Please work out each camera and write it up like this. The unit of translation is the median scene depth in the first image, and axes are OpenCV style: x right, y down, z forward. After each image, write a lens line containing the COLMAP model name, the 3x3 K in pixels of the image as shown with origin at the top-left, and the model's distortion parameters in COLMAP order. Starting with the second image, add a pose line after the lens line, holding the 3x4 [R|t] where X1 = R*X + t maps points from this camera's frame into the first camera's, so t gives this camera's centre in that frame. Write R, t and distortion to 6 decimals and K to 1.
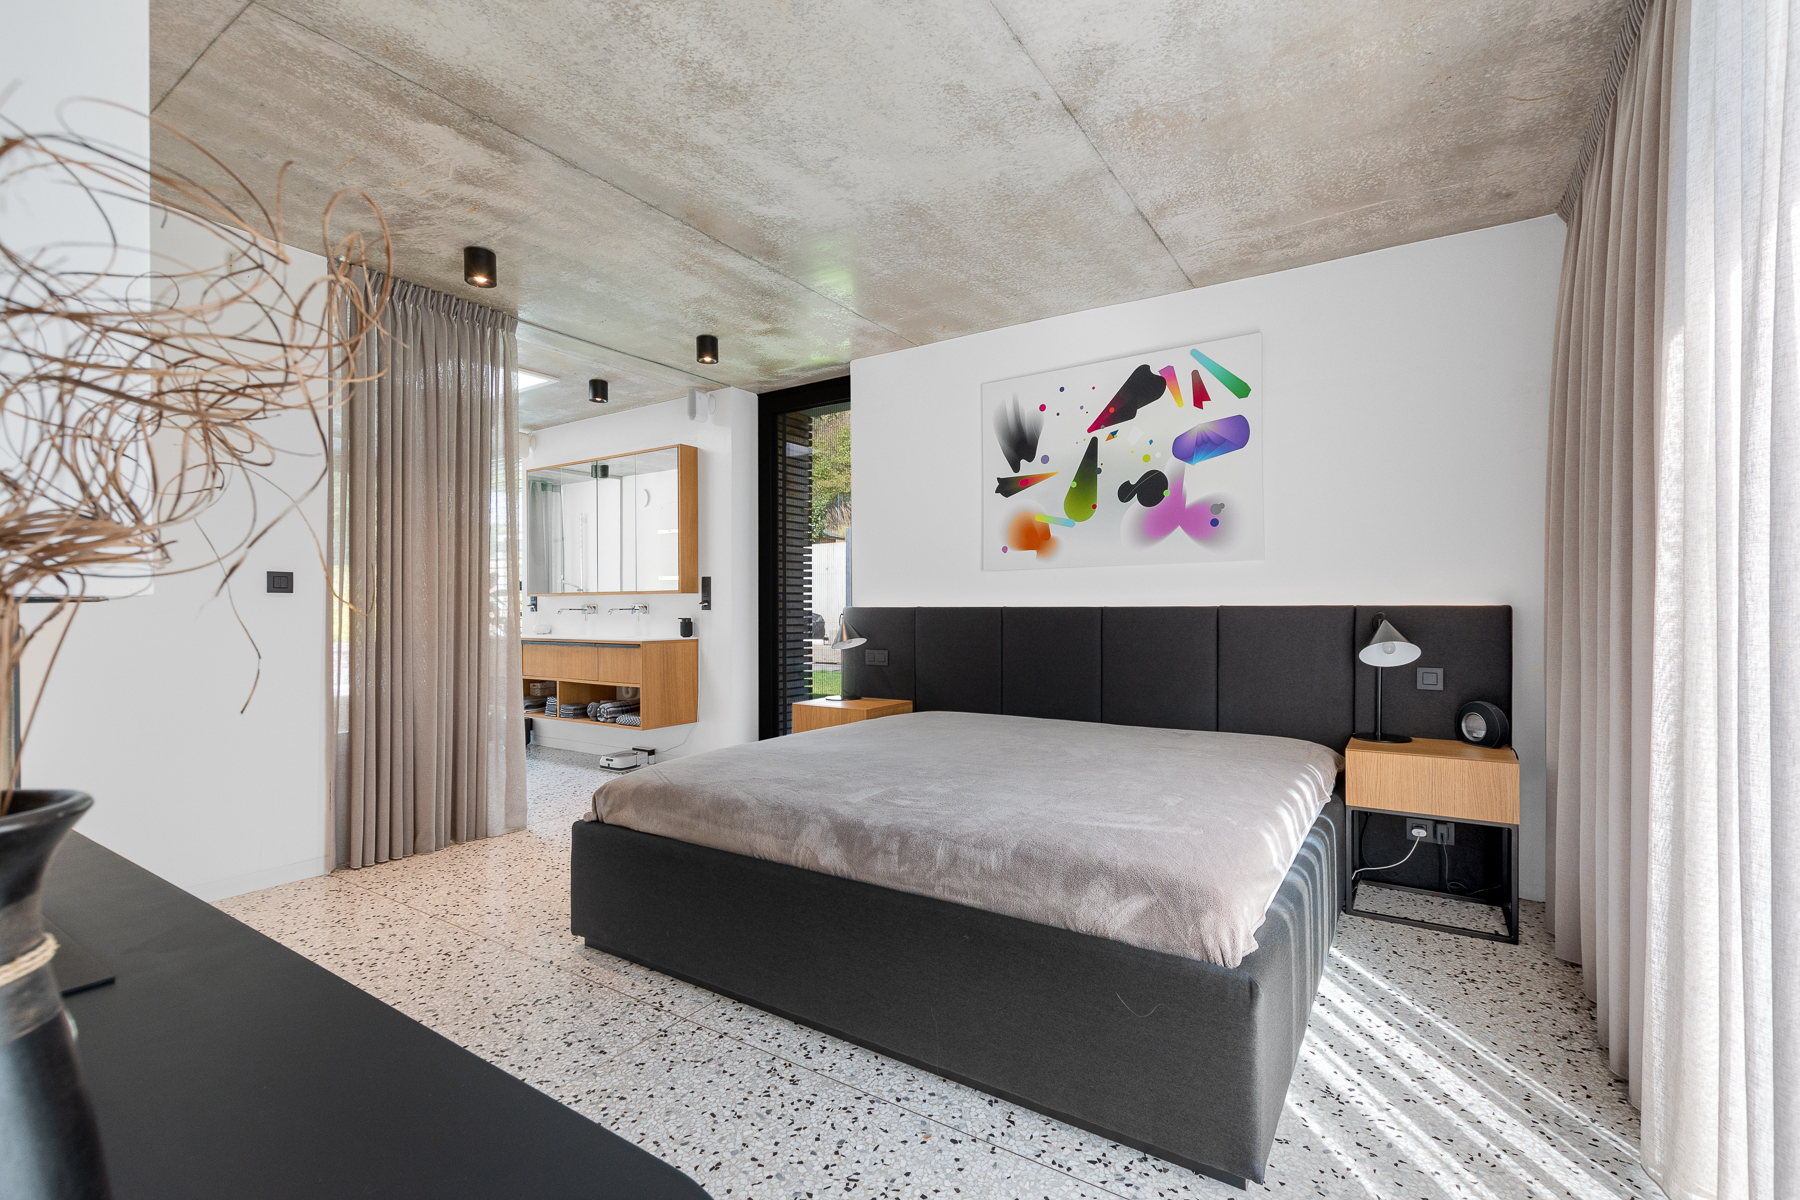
lens RADIAL K [[780.8, 0, 914.2], [0, 780.8, 604.0], [0, 0, 1]] dist [0.004807, -0.000032]
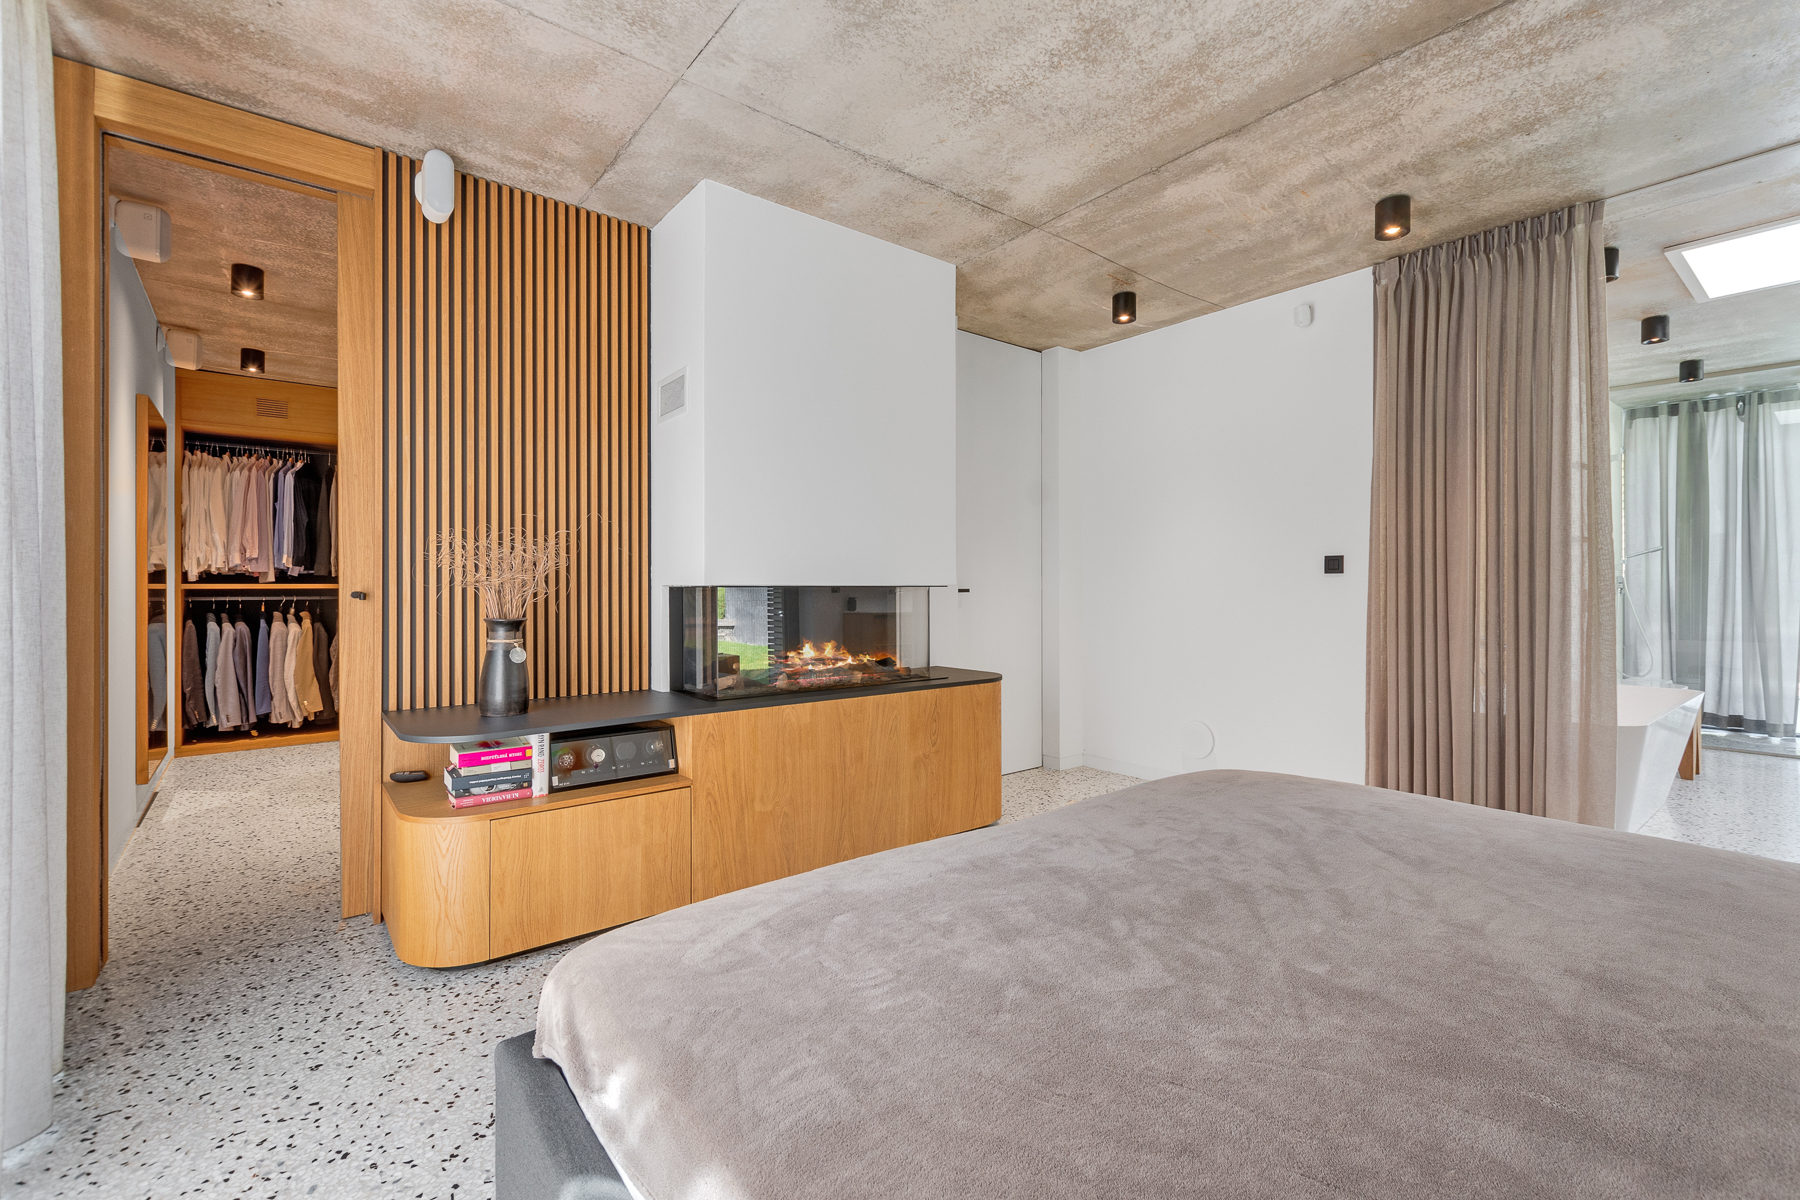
lens RADIAL K [[780.8, 0, 910.0], [0, 780.8, 594.7], [0, 0, 1]] dist [0.004807, -0.000032]
pose [[-0.317604, 0.004407, -0.948213, 0.631245], [-0.005749, 0.999962, 0.006573, 0.017087], [0.948206, 0.007539, -0.317566, 0.934107]]
